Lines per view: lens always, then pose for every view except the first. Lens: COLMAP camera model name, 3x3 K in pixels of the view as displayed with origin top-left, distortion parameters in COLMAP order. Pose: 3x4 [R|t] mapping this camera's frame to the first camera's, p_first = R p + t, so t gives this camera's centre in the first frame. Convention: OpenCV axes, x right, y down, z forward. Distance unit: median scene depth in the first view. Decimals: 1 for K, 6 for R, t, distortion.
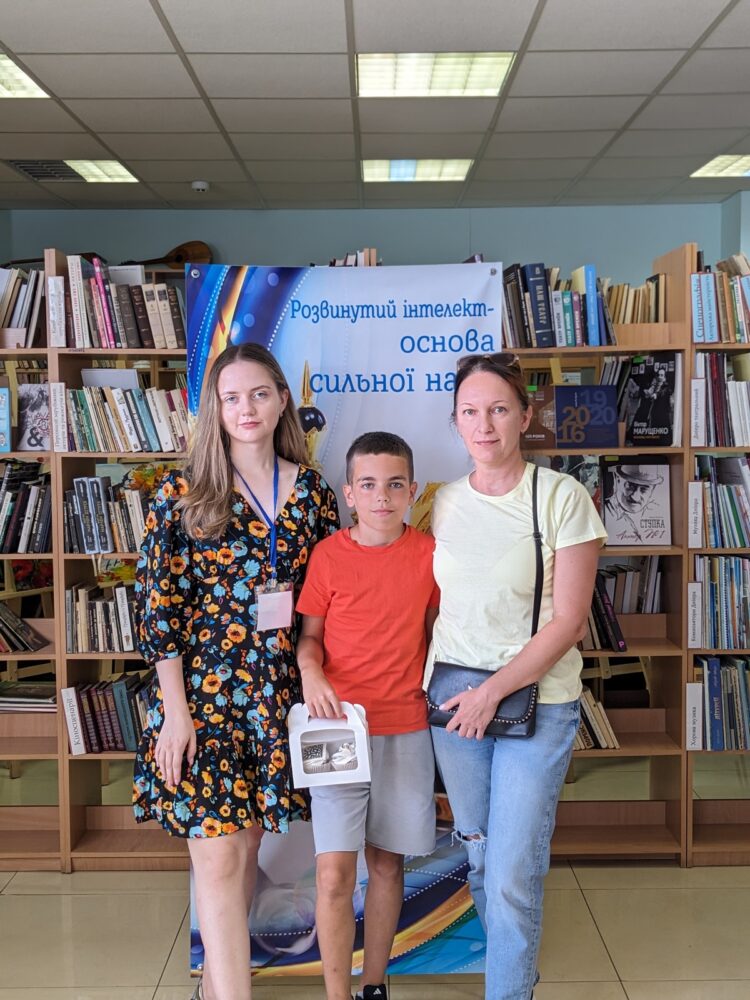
lens RADIAL K [[1274.5, 0, 381.9], [0, 1274.5, 509.0], [0, 0, 1]] dist [0.050314, 0.000000]
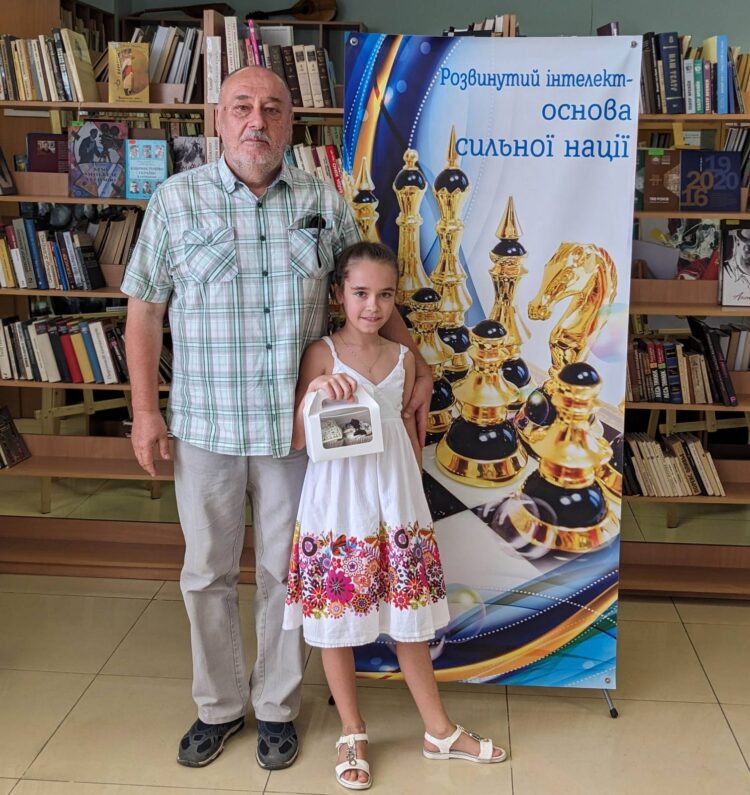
lens RADIAL K [[1274.9, 0, 387.4], [0, 1274.9, 355.1], [0, 0, 1]] dist [0.064735, 0.000000]
pose [[0.997091, 0.037392, -0.066421, -0.028900], [-0.032179, 0.996443, 0.077884, -0.004329], [0.069097, -0.075520, 0.994747, -0.072621]]
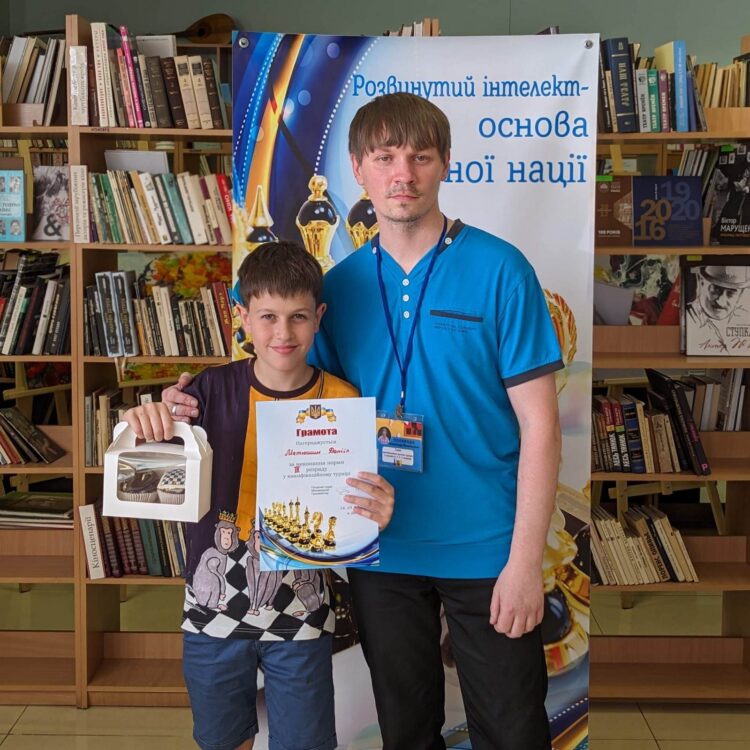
lens RADIAL K [[1270.9, 0, 373.4], [0, 1270.9, 315.3], [0, 0, 1]] dist [0.060426, 0.000000]
pose [[0.999846, 0.015073, -0.008987, -0.038102], [-0.014901, 0.999711, 0.018871, -0.013881], [0.009269, -0.018734, 0.999782, 0.108385]]
